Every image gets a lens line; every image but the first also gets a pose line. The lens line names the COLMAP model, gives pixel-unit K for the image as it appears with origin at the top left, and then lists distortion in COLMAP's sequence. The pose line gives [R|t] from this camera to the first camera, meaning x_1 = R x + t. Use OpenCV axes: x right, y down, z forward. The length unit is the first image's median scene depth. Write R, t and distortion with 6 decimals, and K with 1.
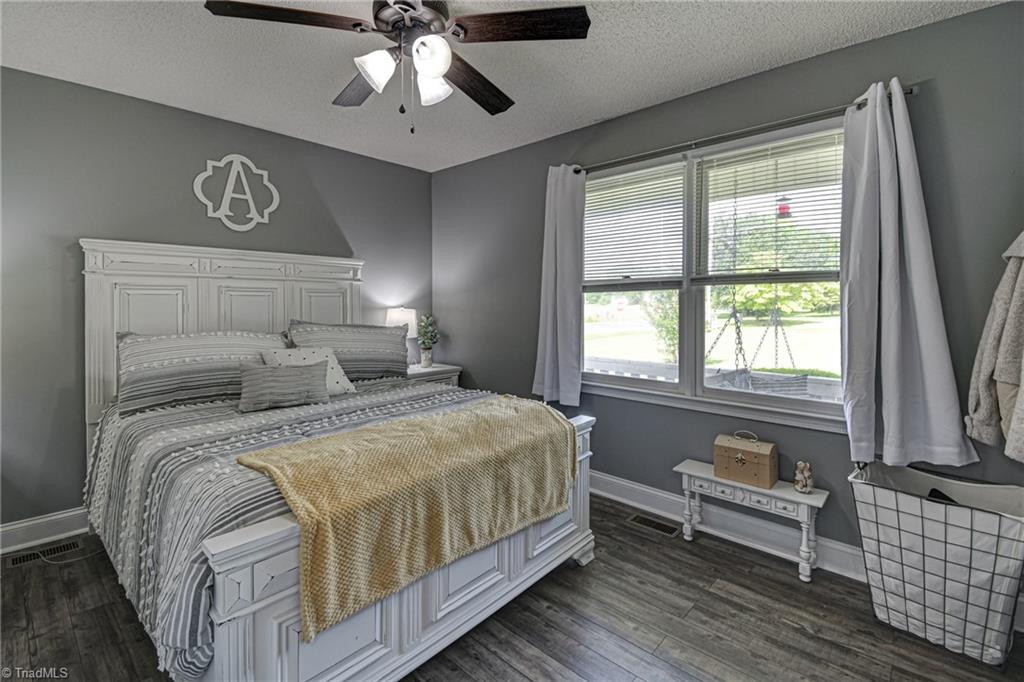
lens RADIAL K [[459.9, 0, 516.0], [0, 459.9, 296.5], [0, 0, 1]] dist [0.016364, -0.000212]
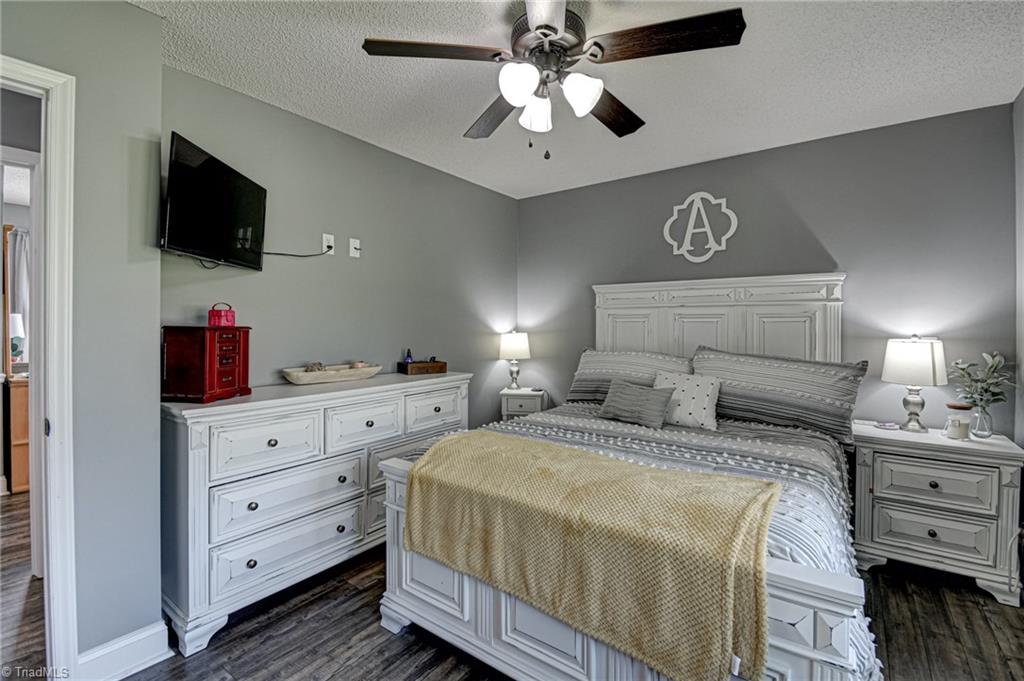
lens RADIAL K [[452.5, 0, 519.3], [0, 452.5, 321.4], [0, 0, 1]] dist [0.030919, -0.027054]
pose [[0.116188, -0.007037, -0.993202, 0.581376], [0.007080, 0.999955, -0.006256, 0.001526], [0.993202, -0.006305, 0.116233, 0.641217]]
